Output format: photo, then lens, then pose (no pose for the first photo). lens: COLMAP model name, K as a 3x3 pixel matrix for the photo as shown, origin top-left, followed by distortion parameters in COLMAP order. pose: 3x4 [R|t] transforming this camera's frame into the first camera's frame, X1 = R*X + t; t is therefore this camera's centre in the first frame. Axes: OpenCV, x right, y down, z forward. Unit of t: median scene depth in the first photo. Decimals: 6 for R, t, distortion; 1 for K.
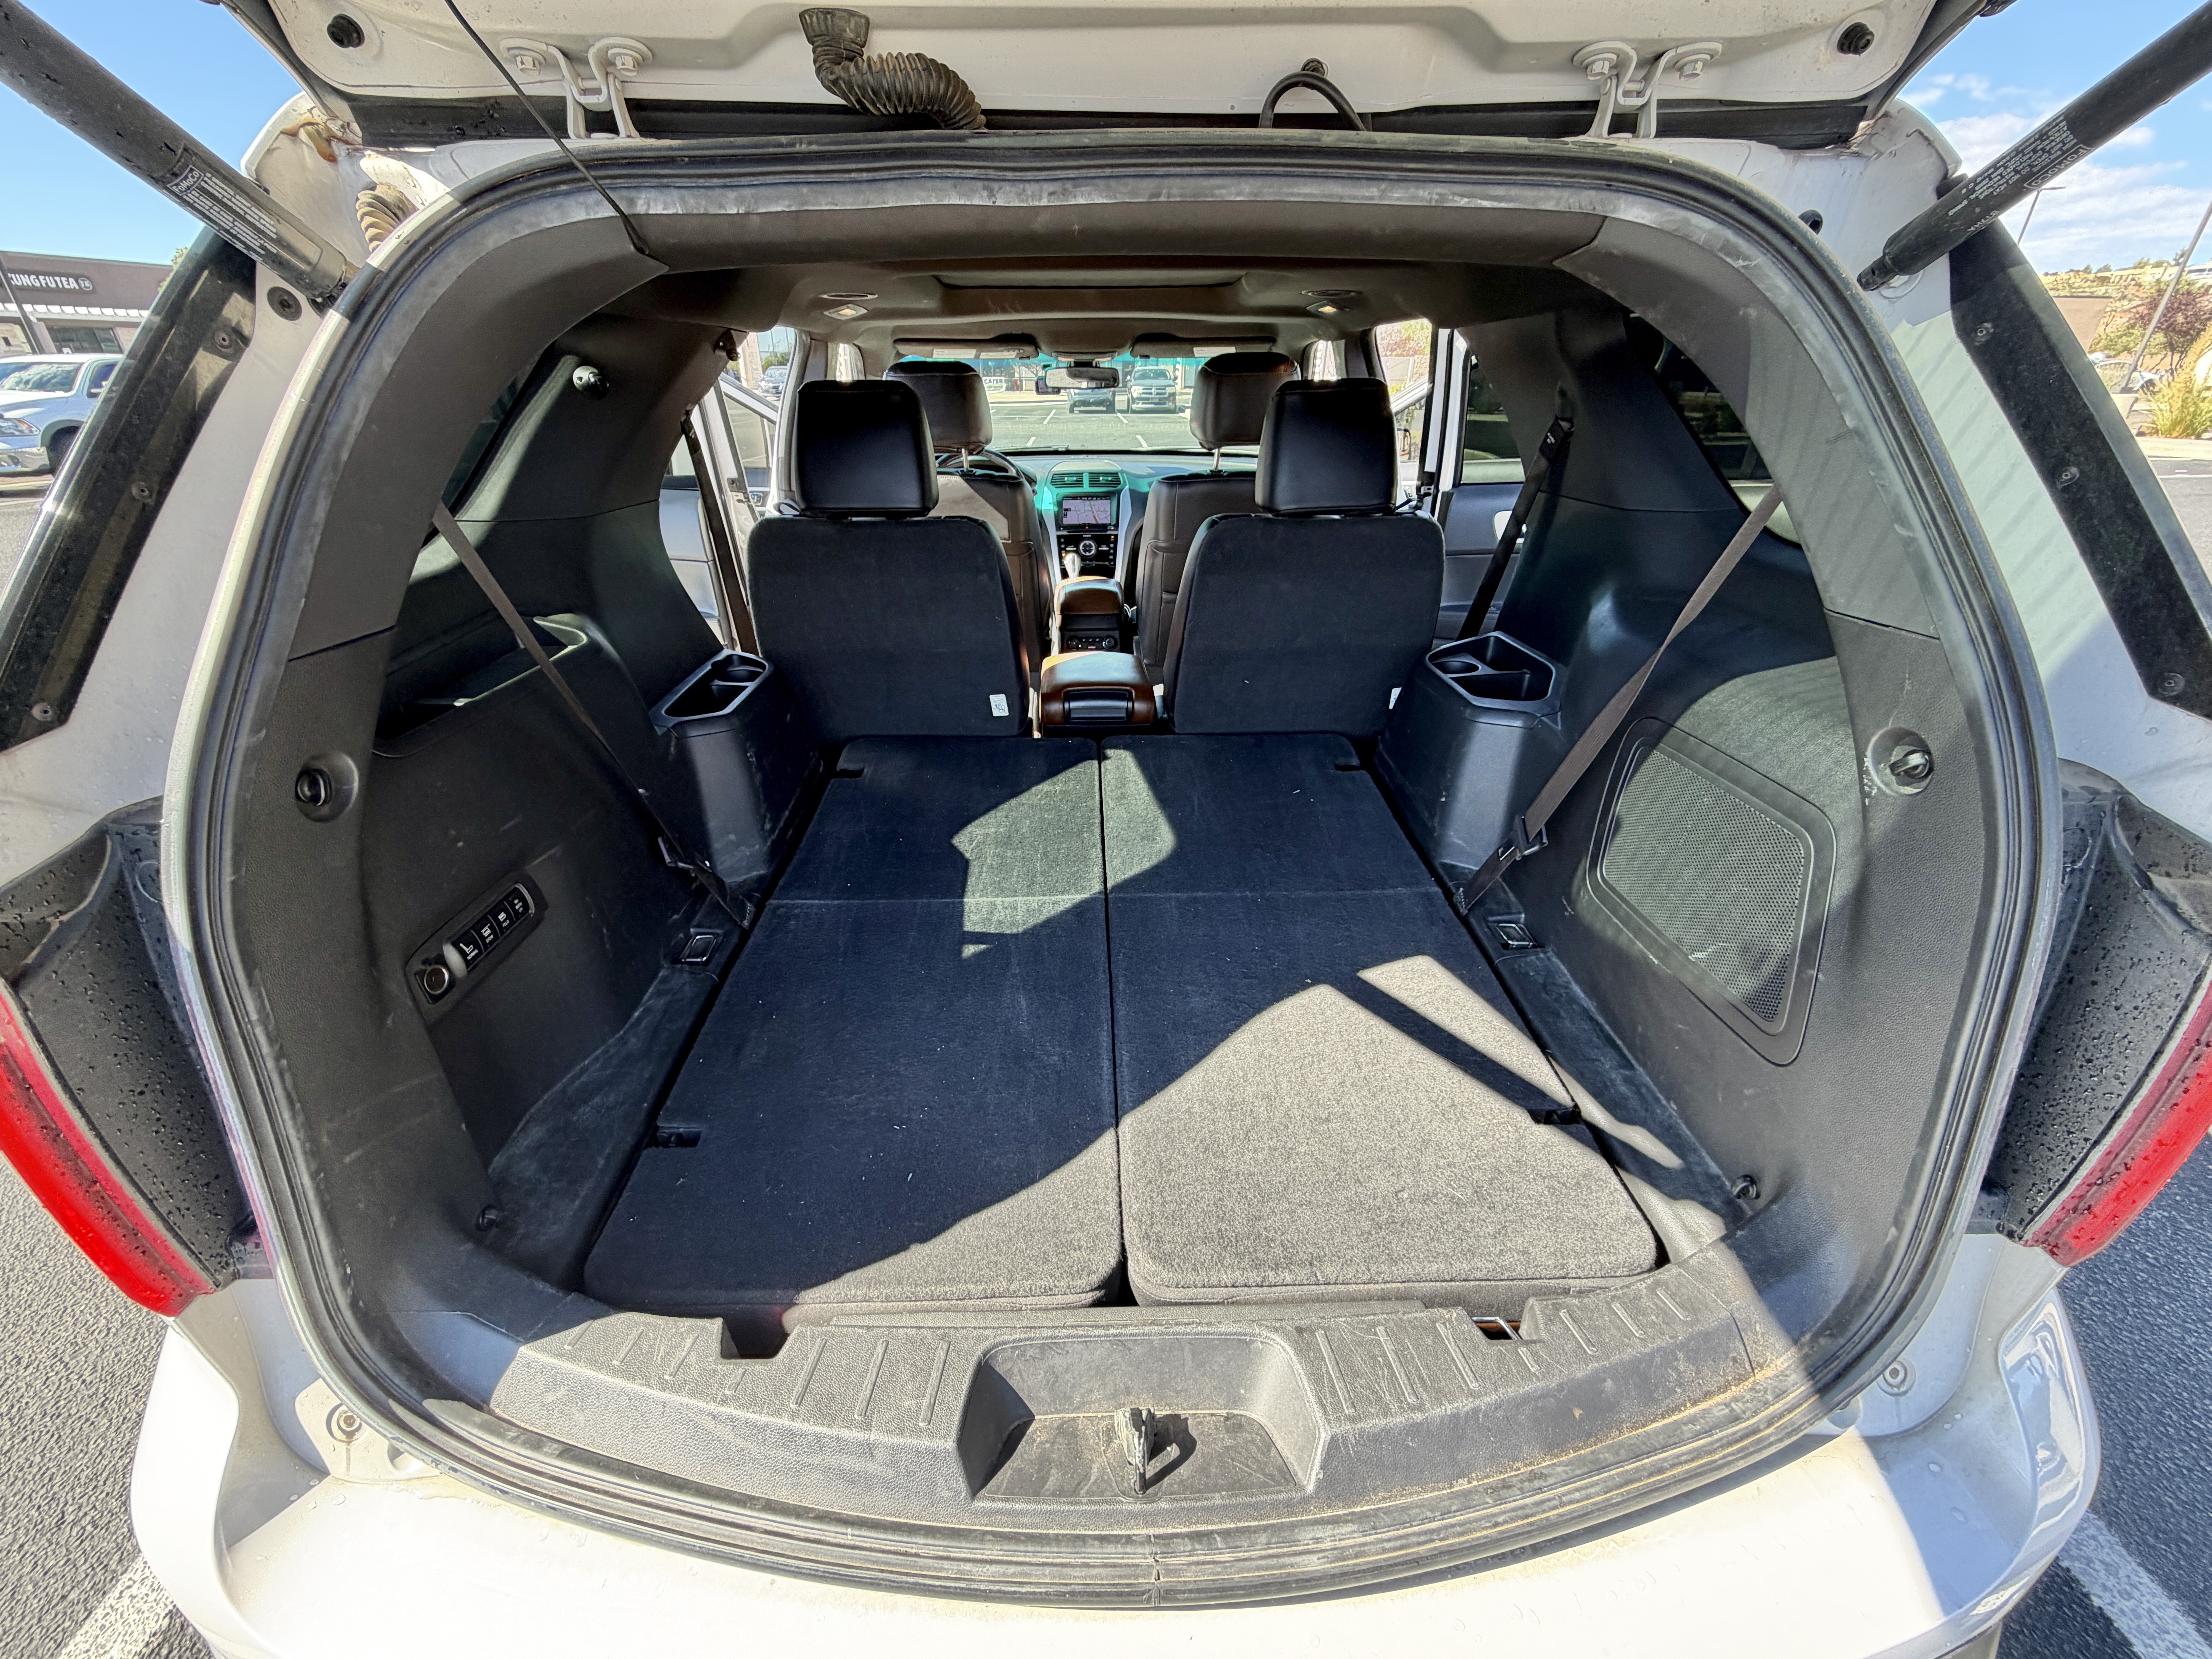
lens RADIAL K [[895.3, 0, 1099.5], [0, 895.3, 831.9], [0, 0, 1]] dist [-0.003142, 0.001011]
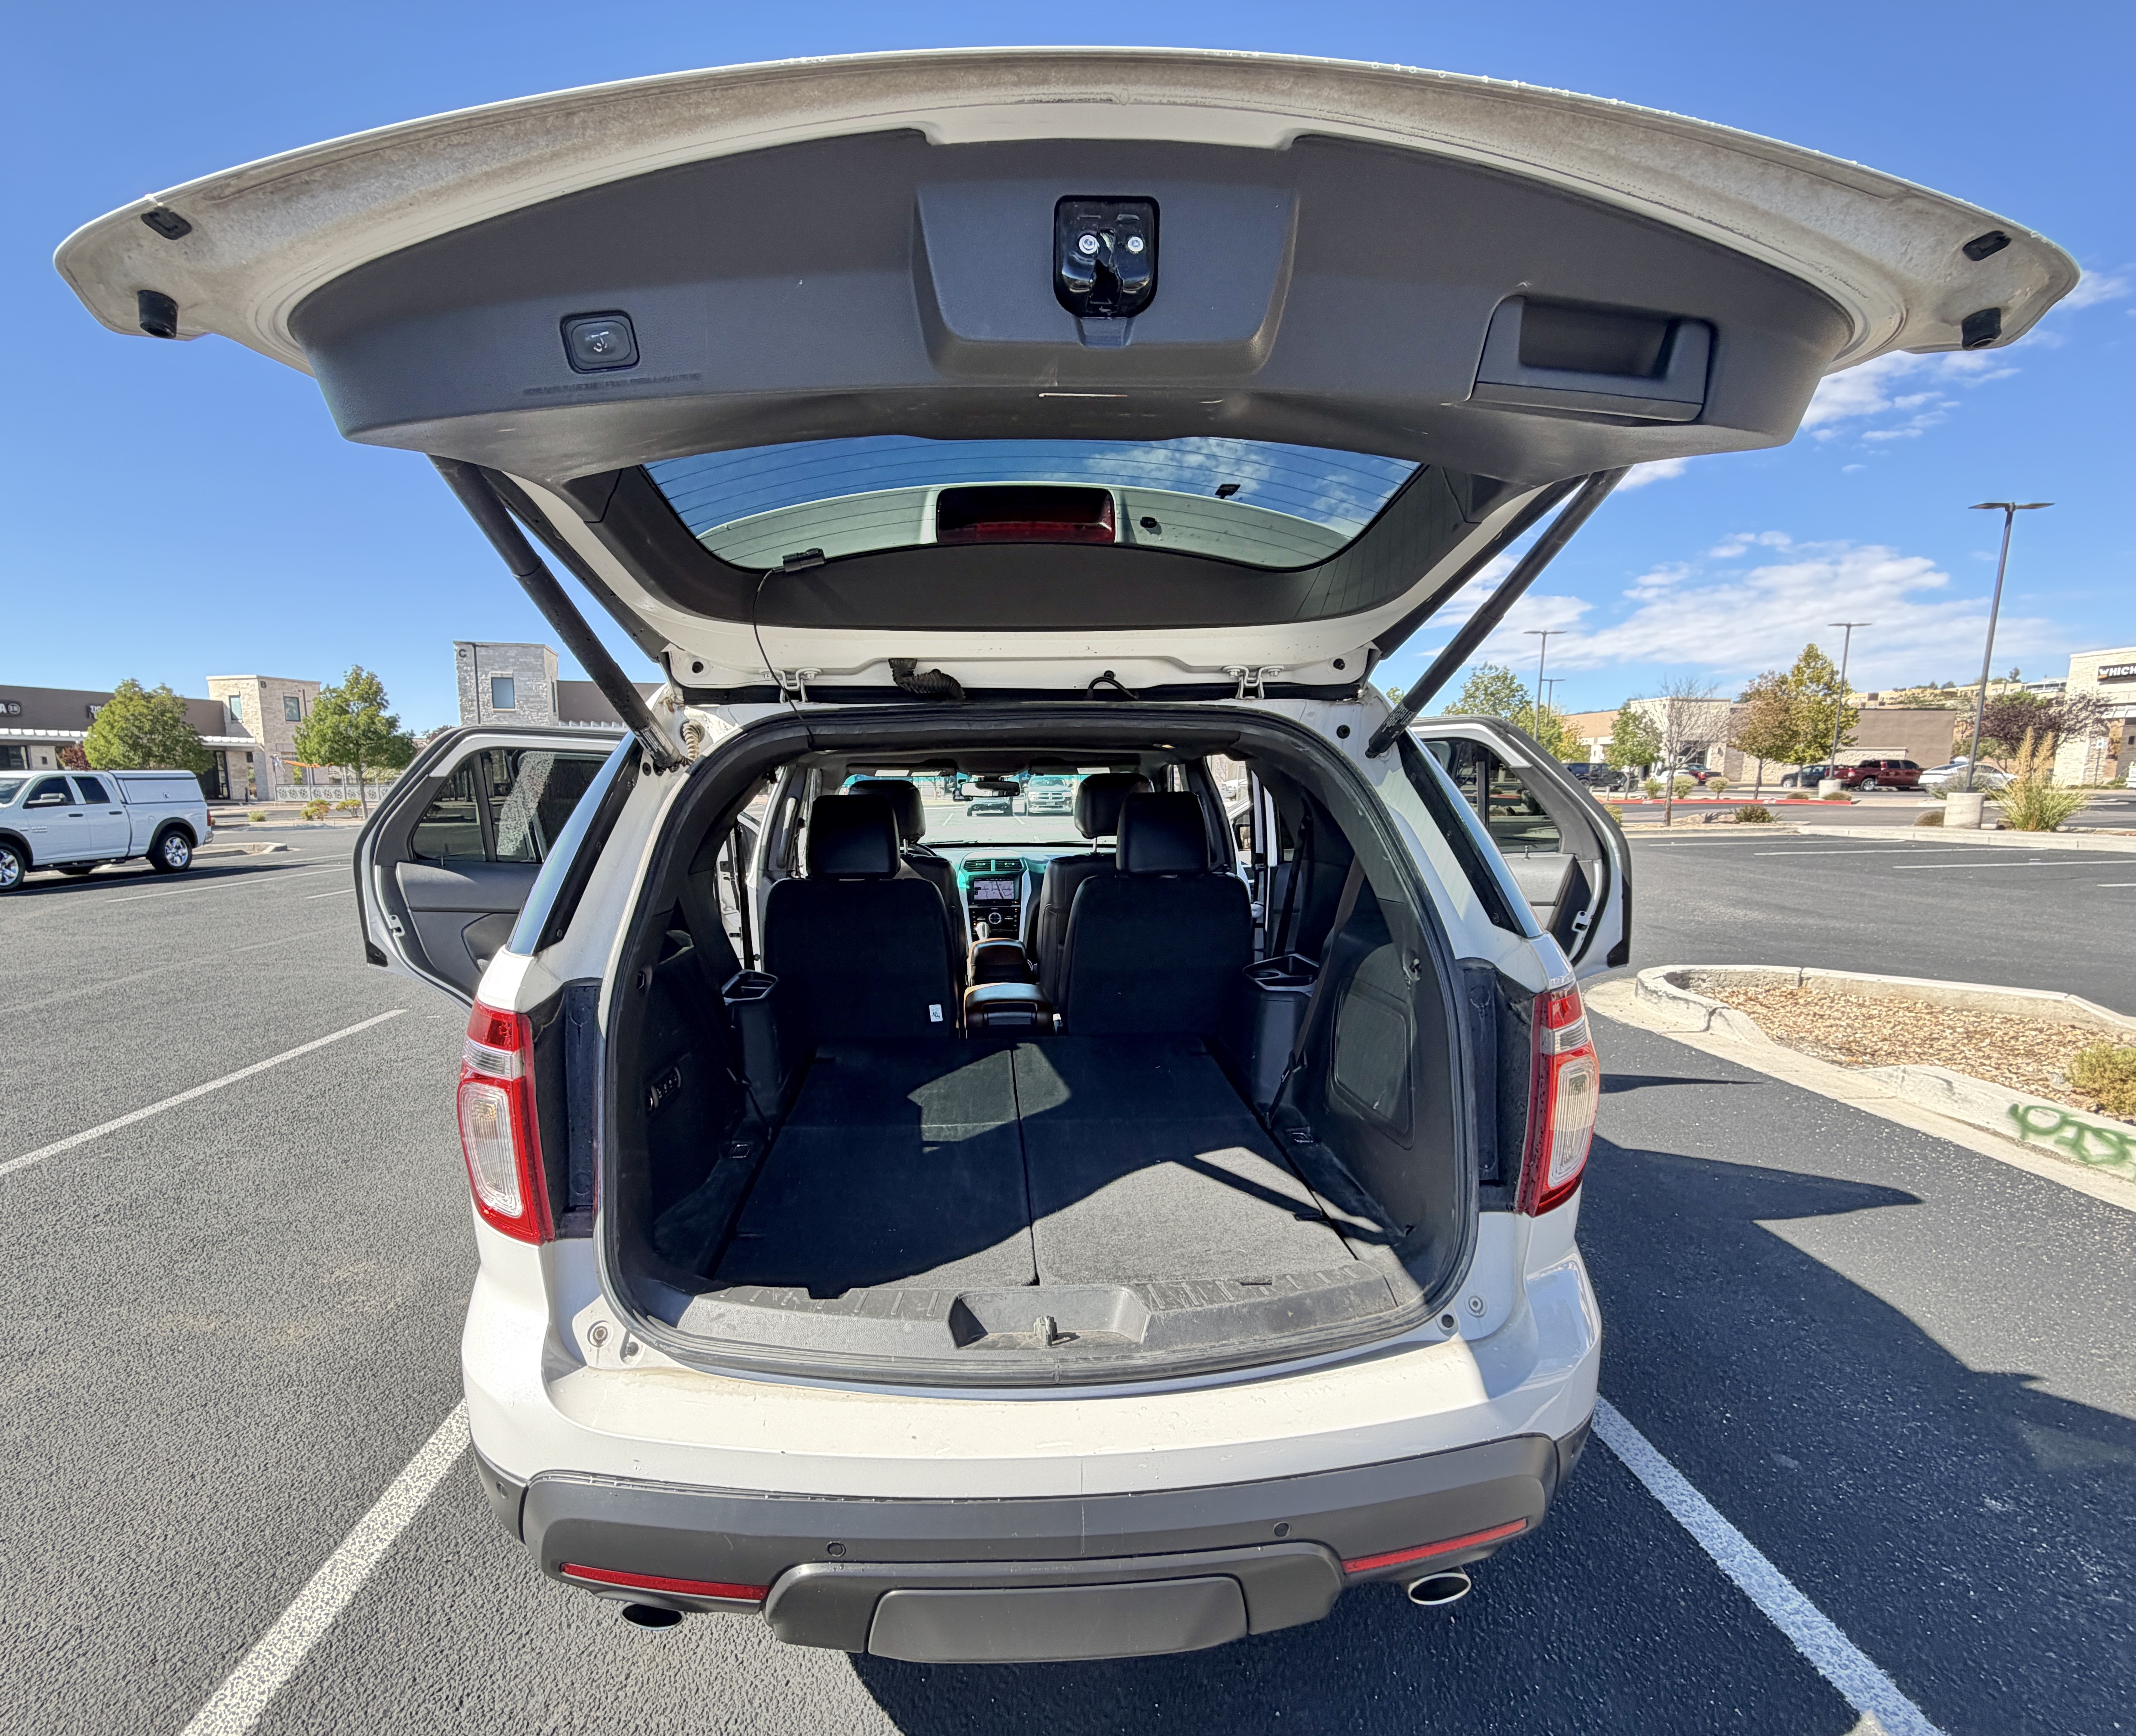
lens RADIAL K [[1008.6, 0, 1007.6], [0, 1008.6, 909.5], [0, 0, 1]] dist [-0.002923, -0.000911]
pose [[0.999906, -0.007720, 0.011351, -0.047490], [0.011108, 0.940856, -0.338624, 0.509984], [-0.008066, 0.338718, 0.940853, -1.068445]]
